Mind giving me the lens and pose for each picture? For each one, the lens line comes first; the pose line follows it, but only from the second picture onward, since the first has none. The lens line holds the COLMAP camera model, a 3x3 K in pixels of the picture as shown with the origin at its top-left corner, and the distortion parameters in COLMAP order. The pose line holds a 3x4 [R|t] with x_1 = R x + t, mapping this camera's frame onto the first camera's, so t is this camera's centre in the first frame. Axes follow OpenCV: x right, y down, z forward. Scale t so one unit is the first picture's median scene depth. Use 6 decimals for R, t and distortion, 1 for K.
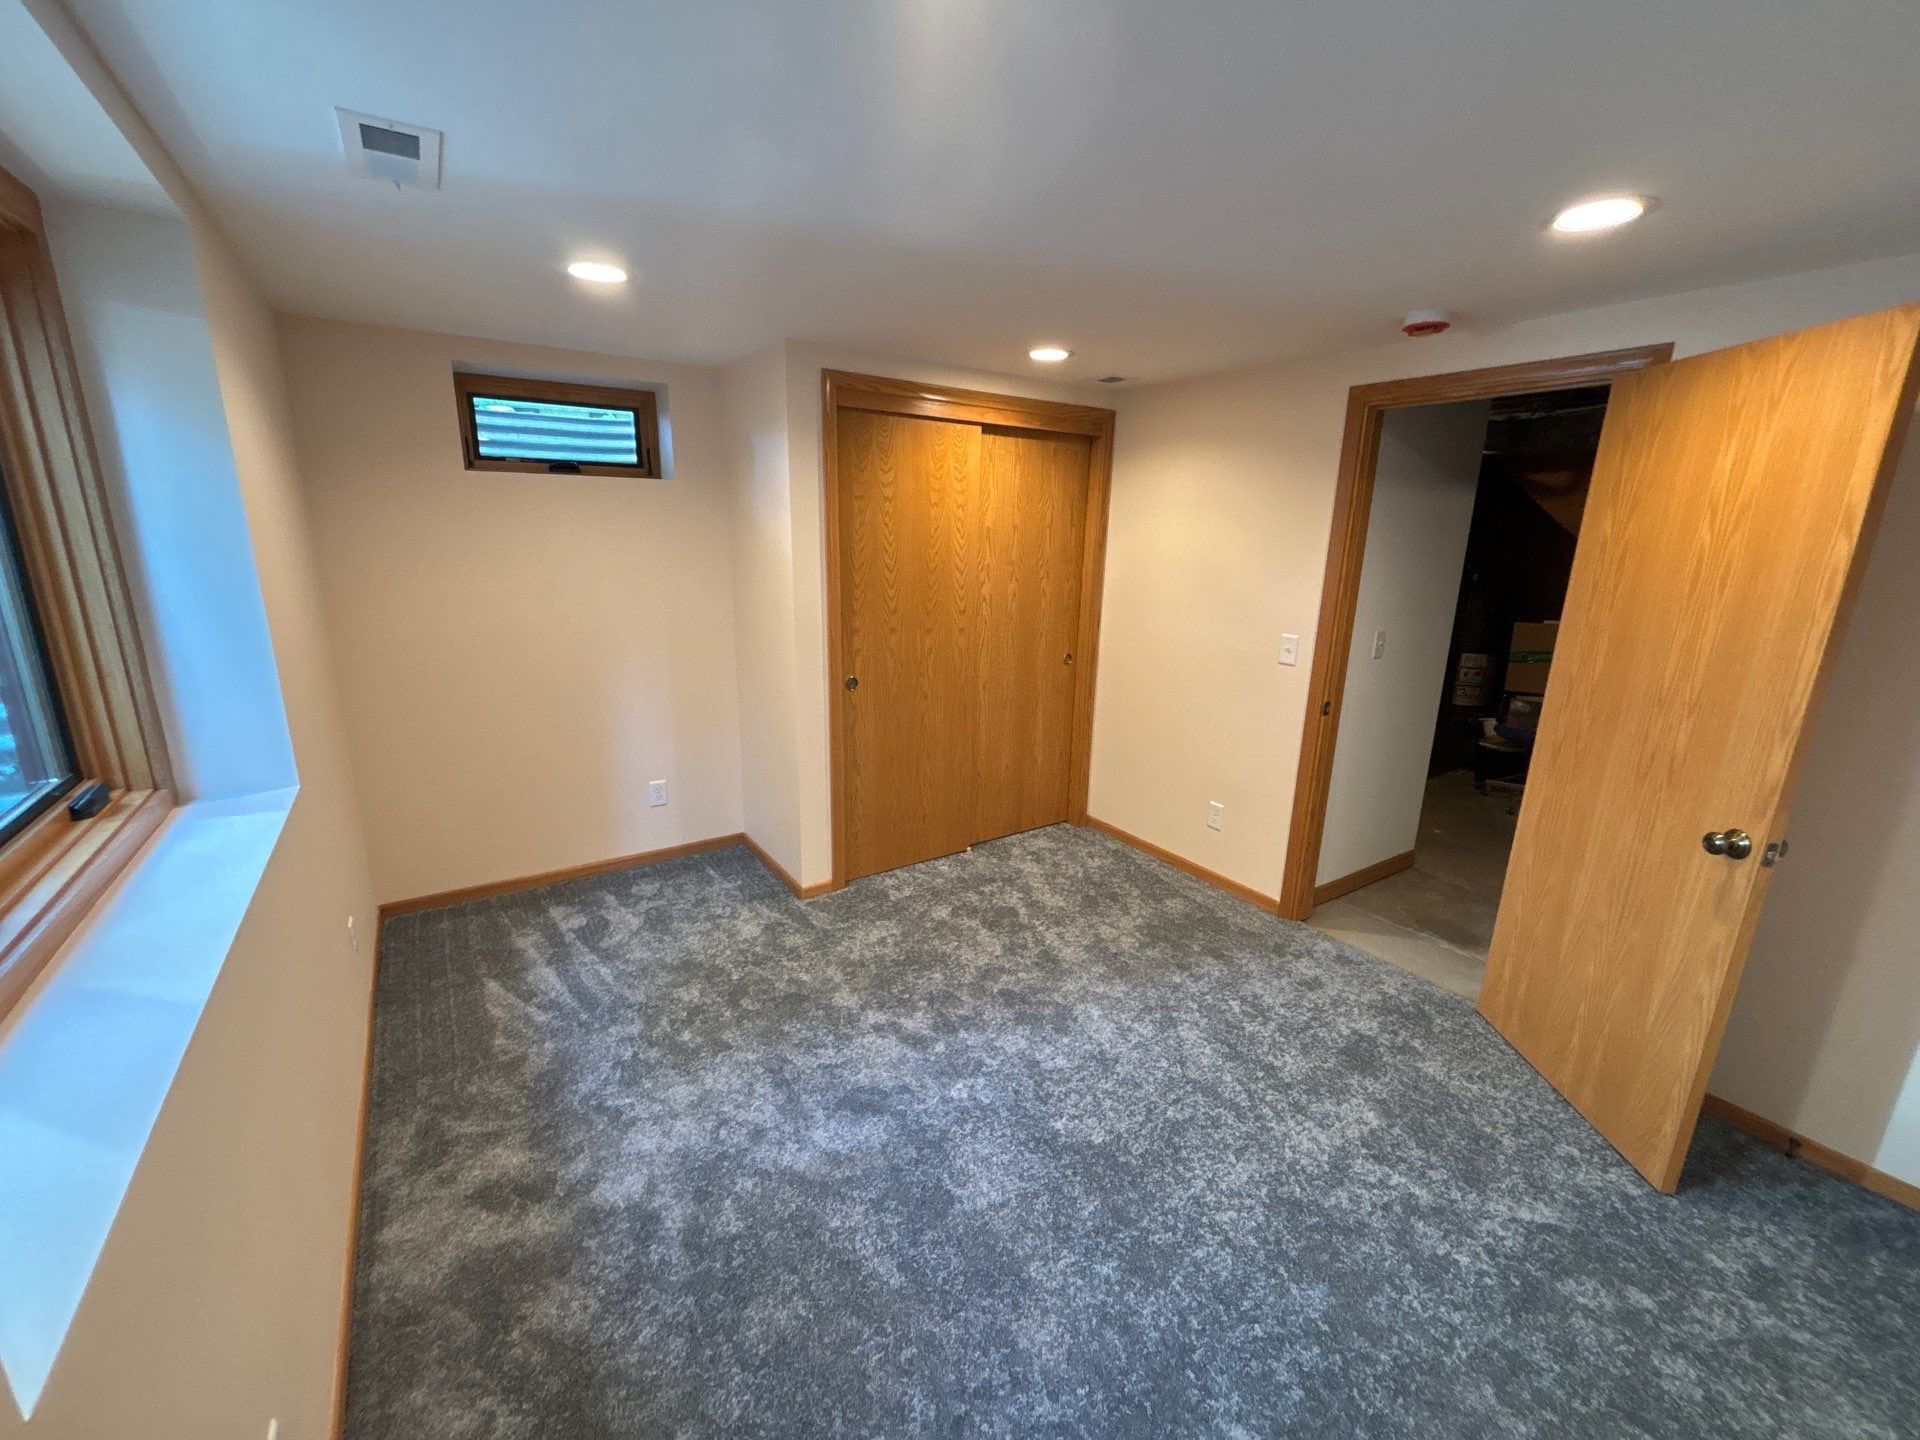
lens RADIAL K [[769.3, 0, 960.1], [0, 769.3, 732.5], [0, 0, 1]] dist [-0.016679, -0.000293]
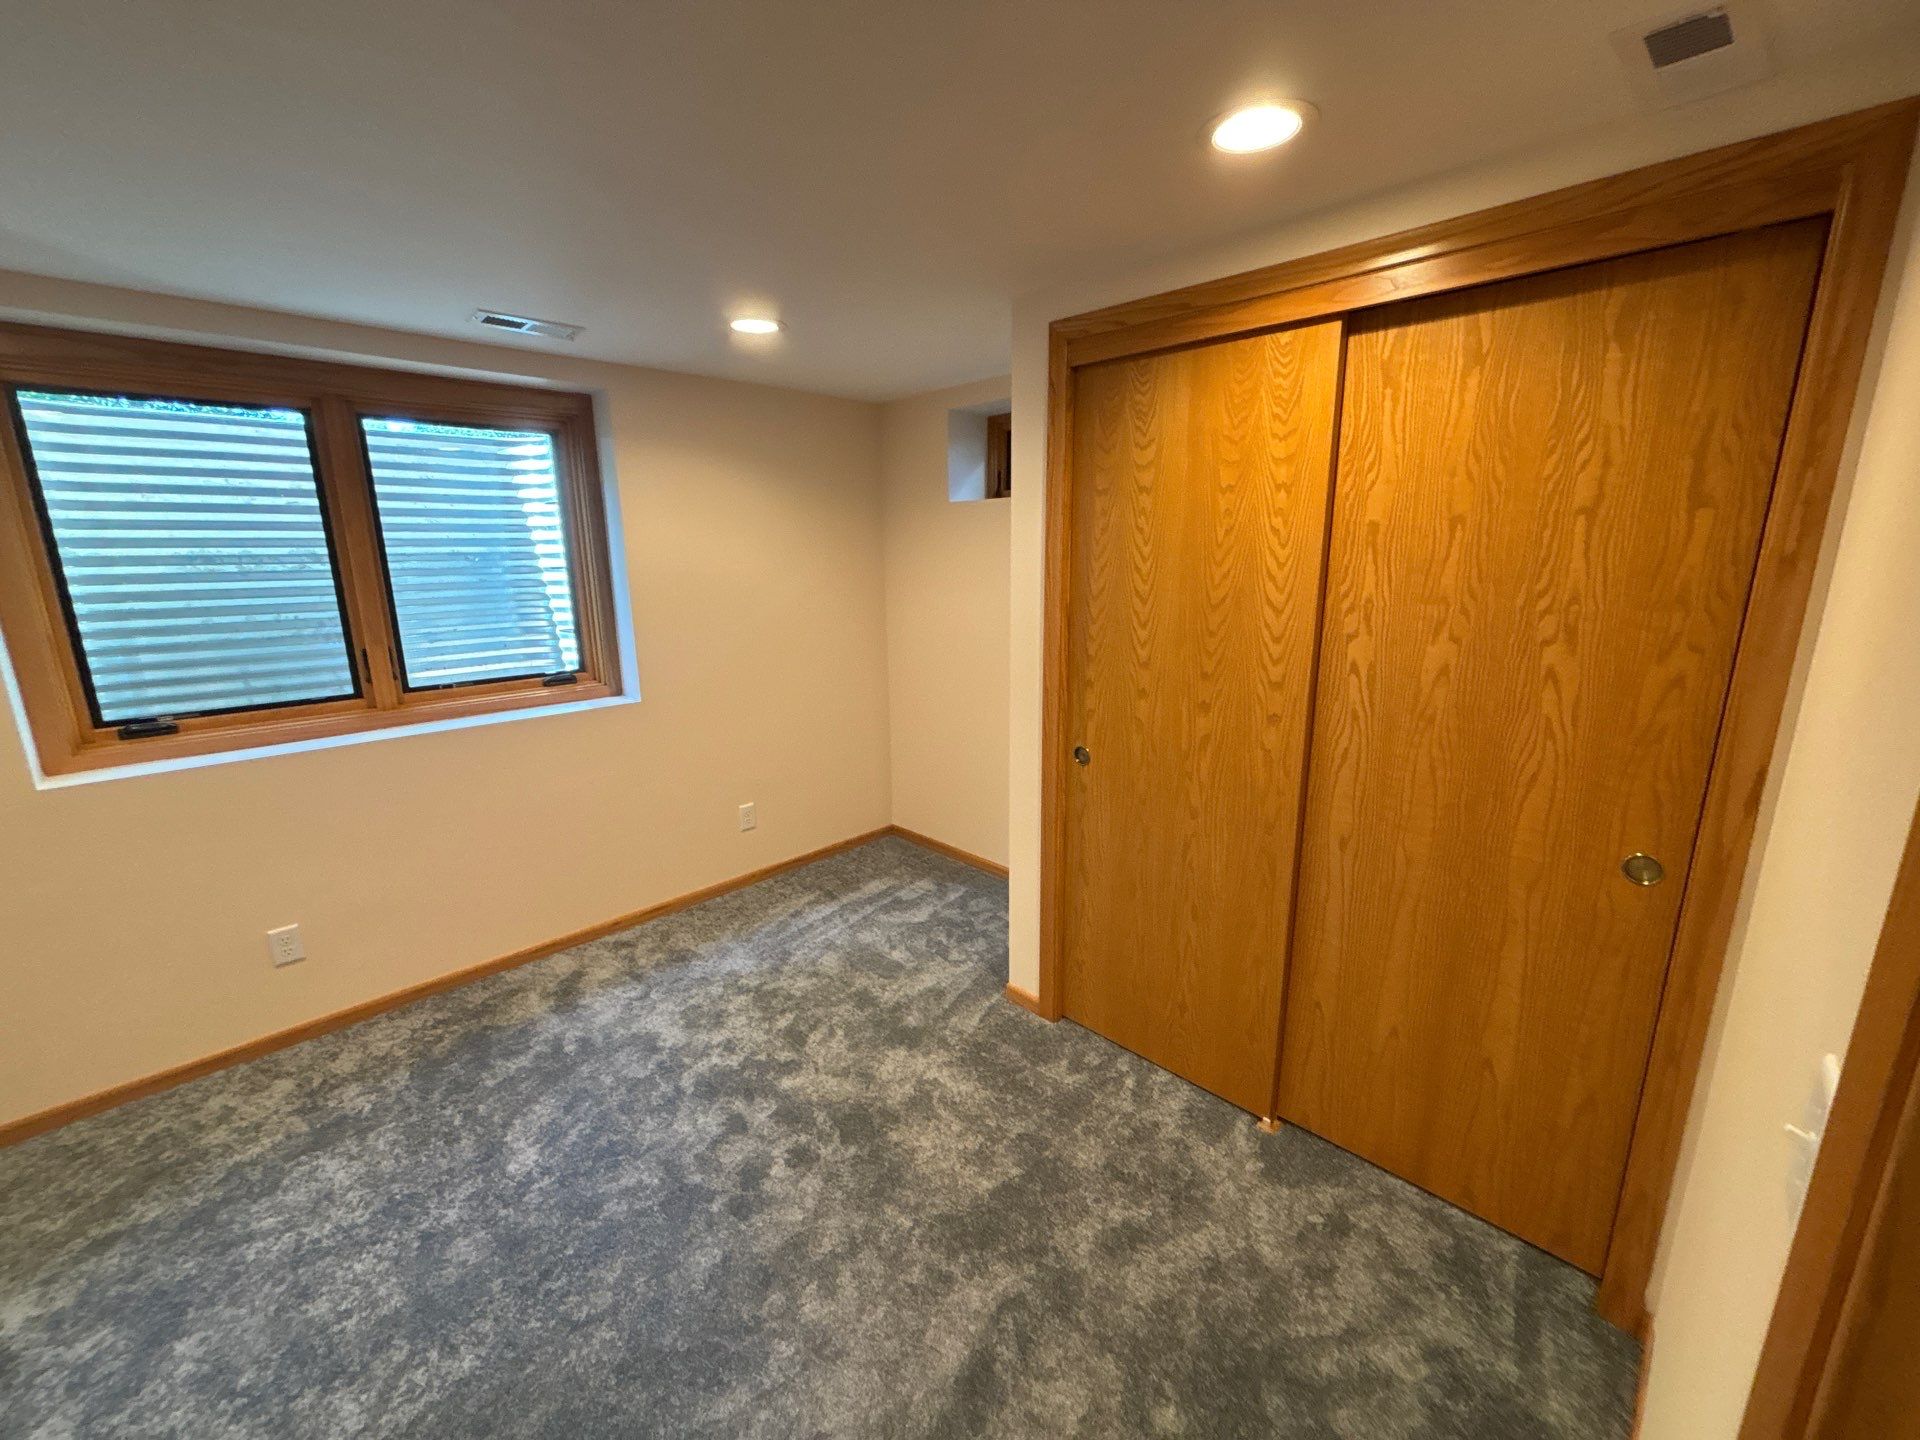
lens RADIAL K [[769.3, 0, 962.9], [0, 769.3, 708.1], [0, 0, 1]] dist [-0.016679, -0.000293]
pose [[0.170671, 0.181982, -0.968377, 0.509362], [-0.228796, 0.963254, 0.140695, -0.176518], [0.958397, 0.197548, 0.206036, 0.729051]]
